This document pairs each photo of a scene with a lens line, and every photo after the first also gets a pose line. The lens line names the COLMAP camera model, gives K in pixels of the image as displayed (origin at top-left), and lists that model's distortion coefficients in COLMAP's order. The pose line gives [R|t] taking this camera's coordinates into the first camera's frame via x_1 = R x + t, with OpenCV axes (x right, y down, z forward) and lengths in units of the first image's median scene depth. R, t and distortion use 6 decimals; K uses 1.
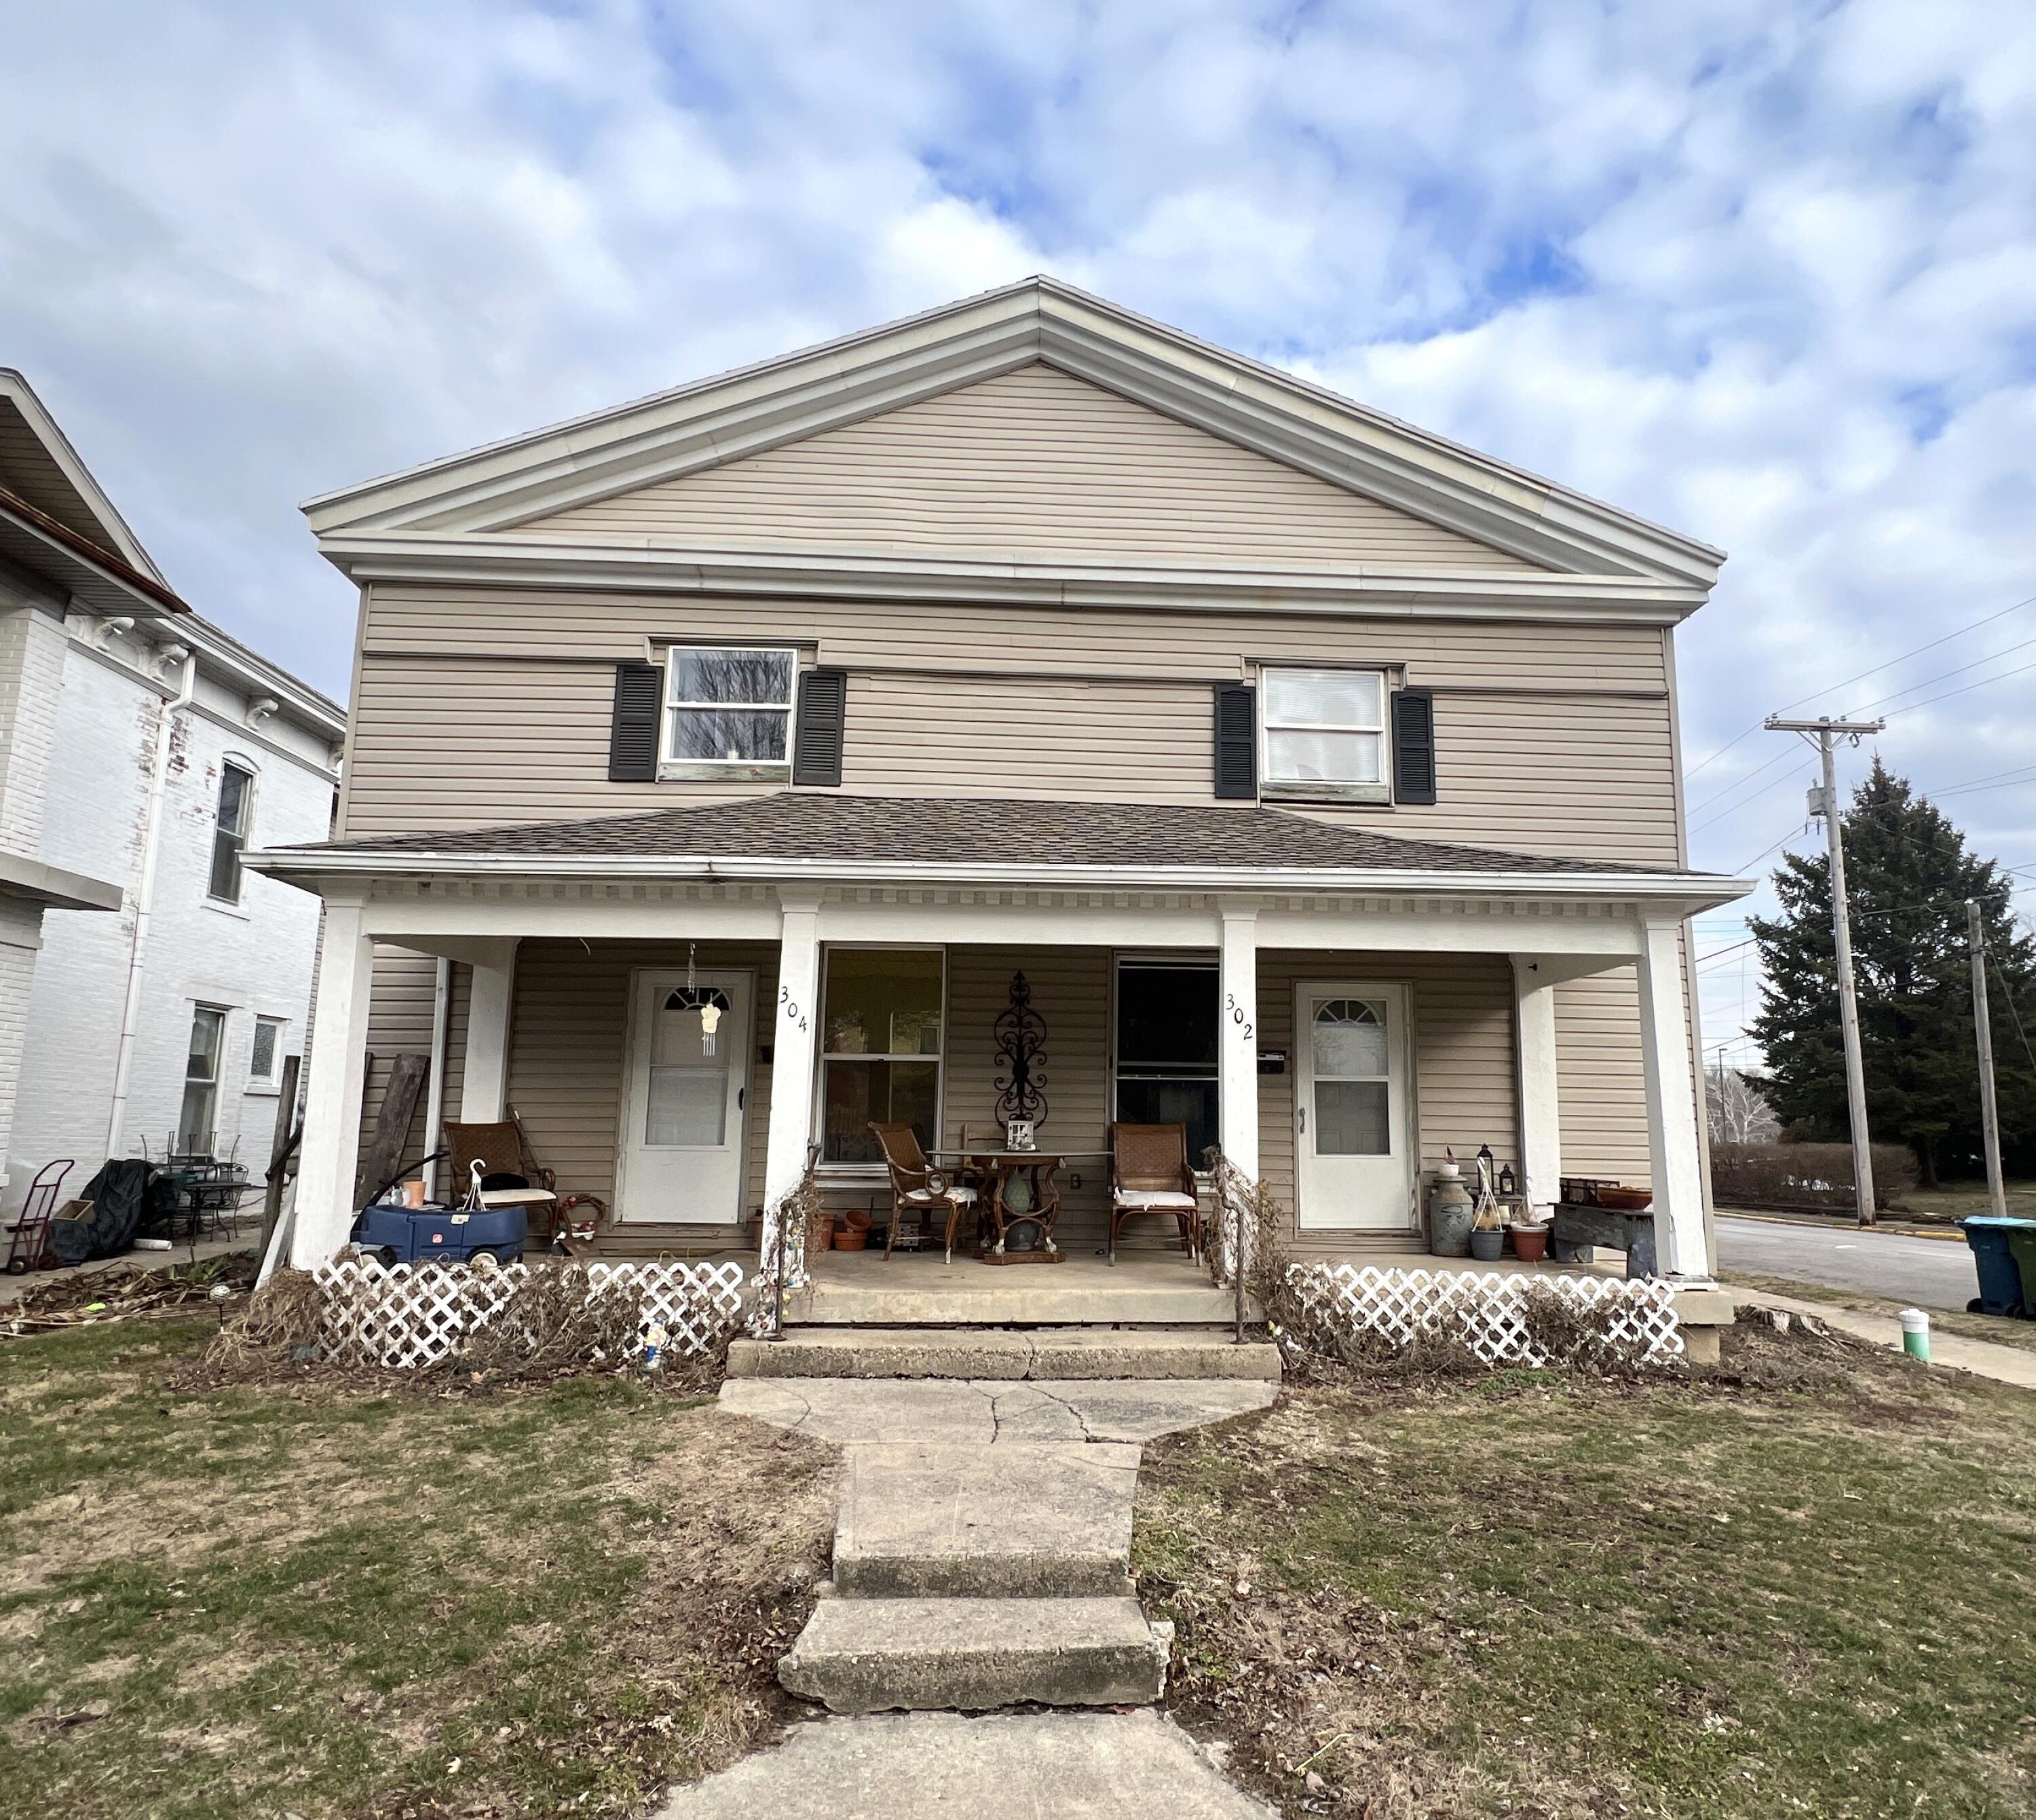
lens RADIAL K [[1266.9, 0, 1074.5], [0, 1266.9, 917.1], [0, 0, 1]] dist [-0.004938, -0.001500]
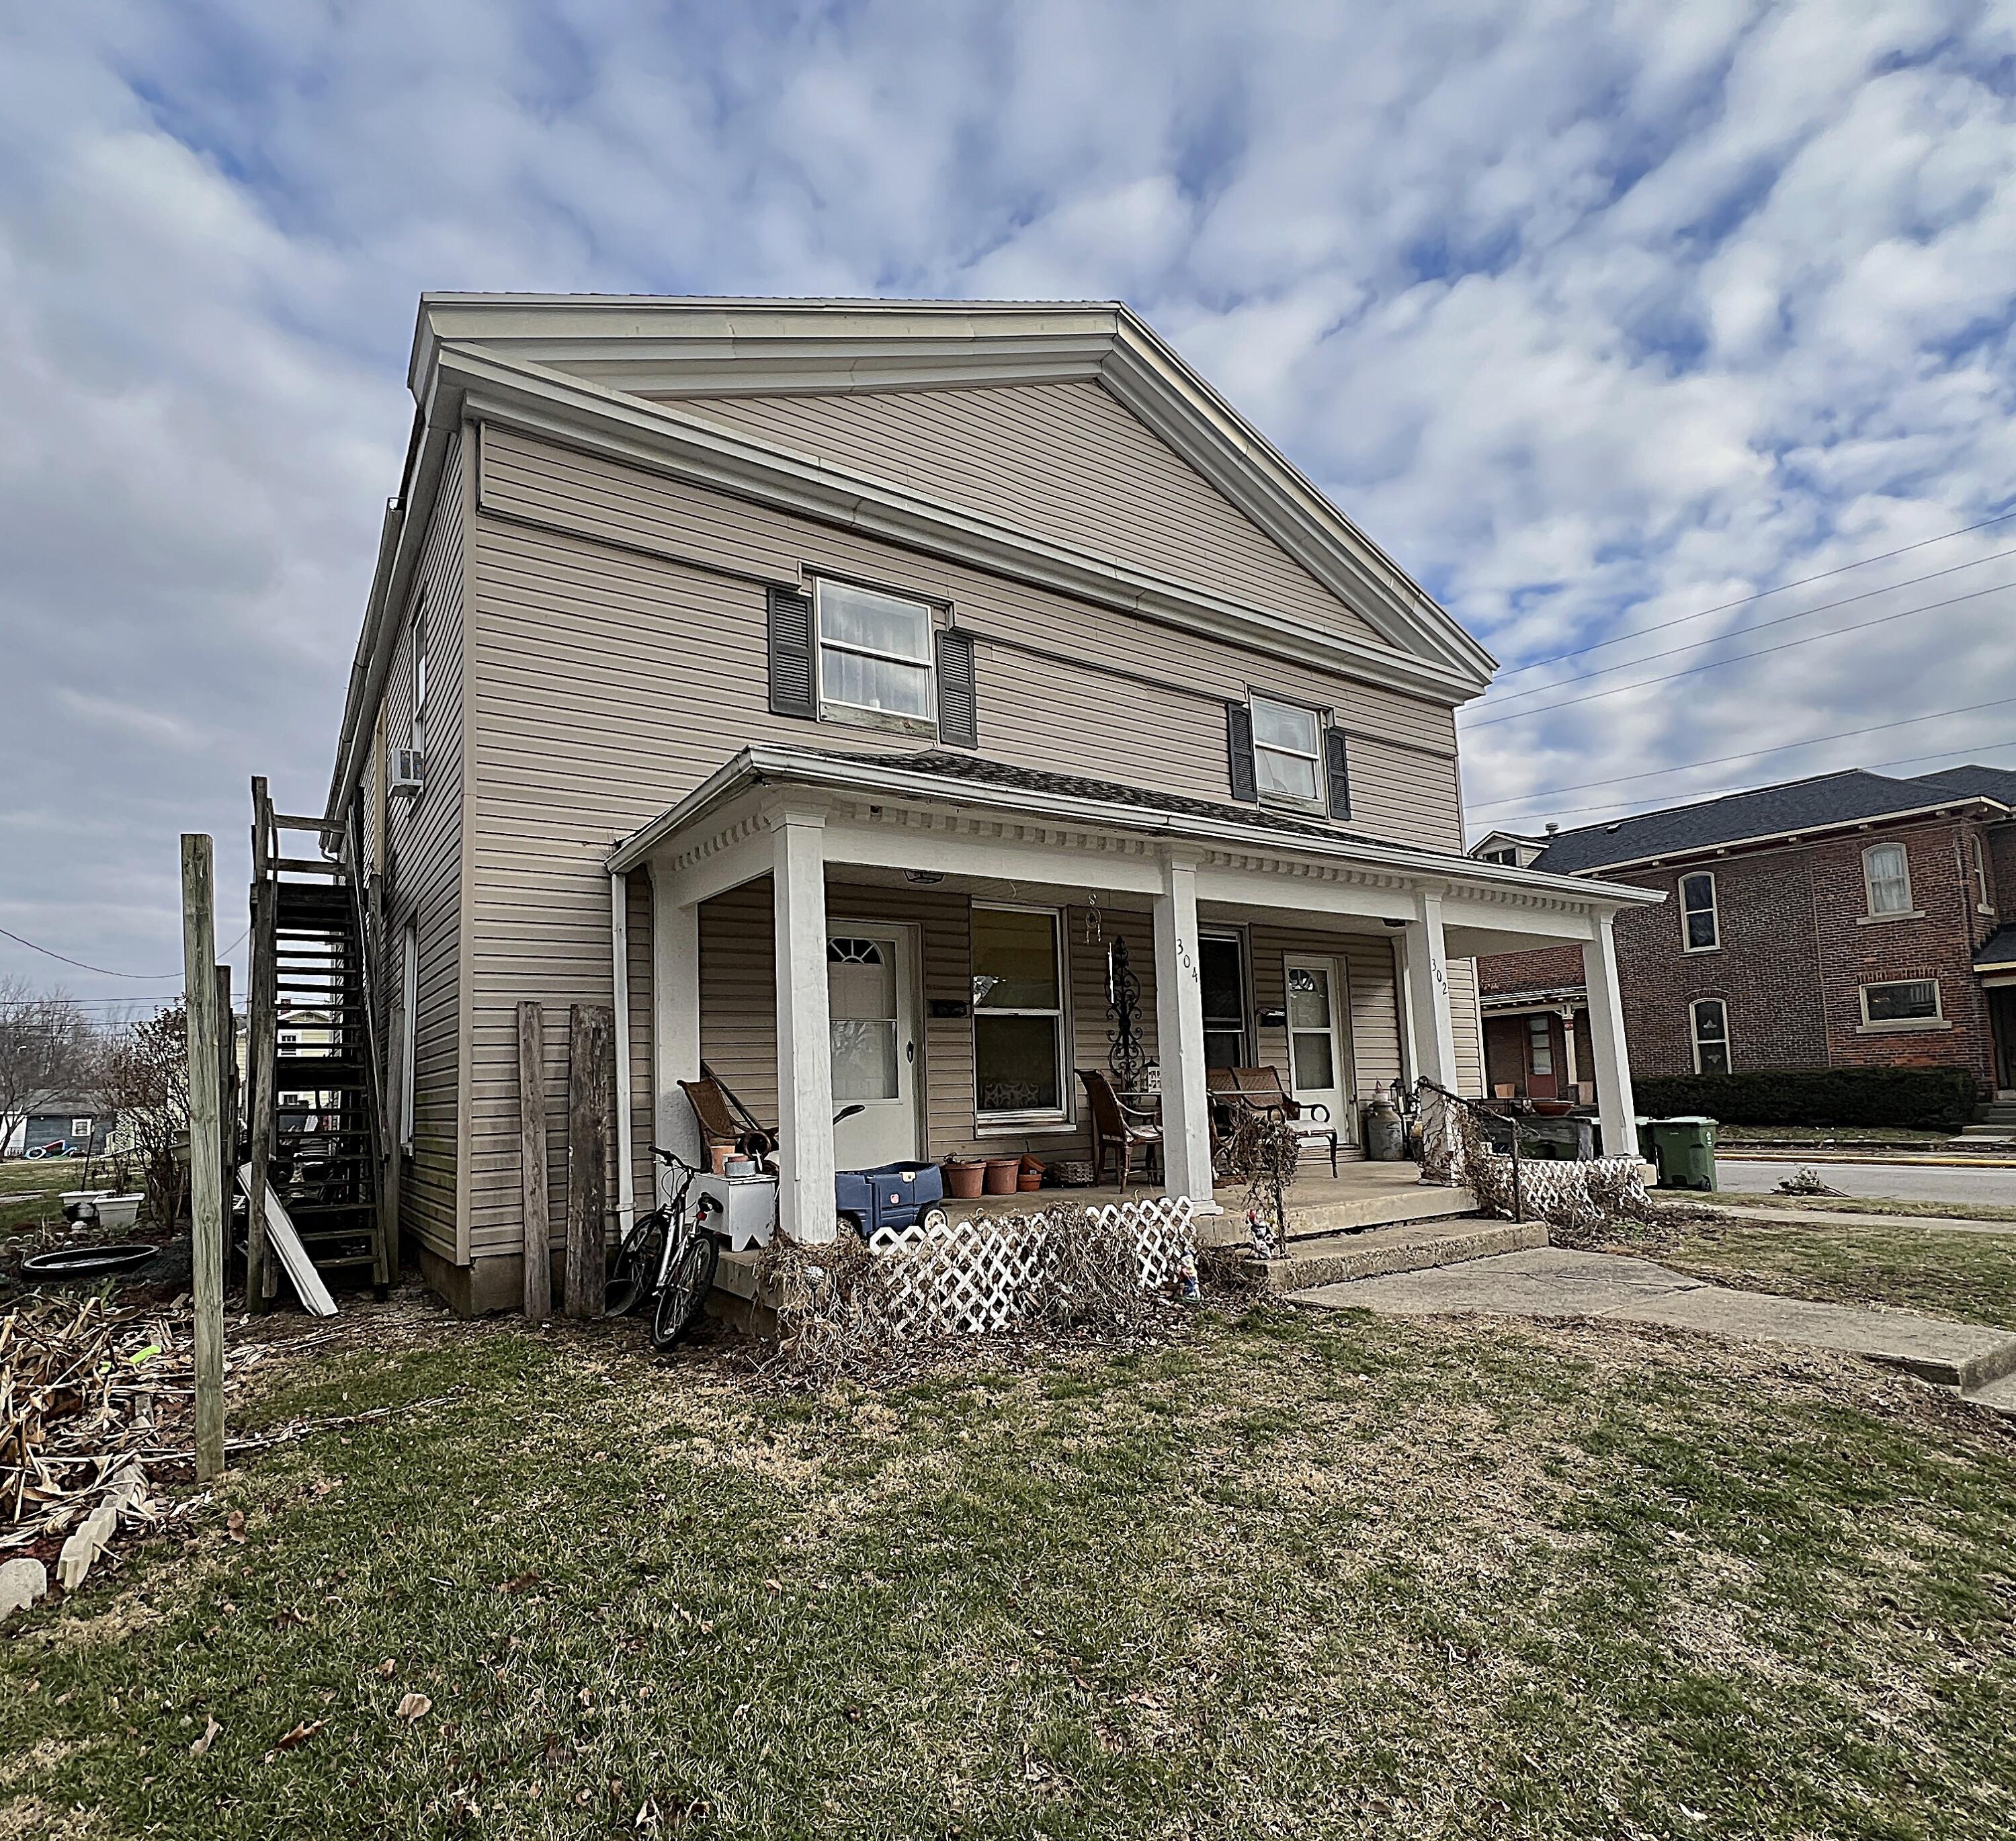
lens RADIAL K [[1096.8, 0, 1008.9], [0, 1096.8, 974.2], [0, 0, 1]] dist [0.001671, -0.000211]
pose [[0.861836, 0.021949, 0.506711, -0.602836], [-0.050357, 0.997830, 0.042427, 0.038912], [-0.504680, -0.062081, 0.861071, 0.204373]]
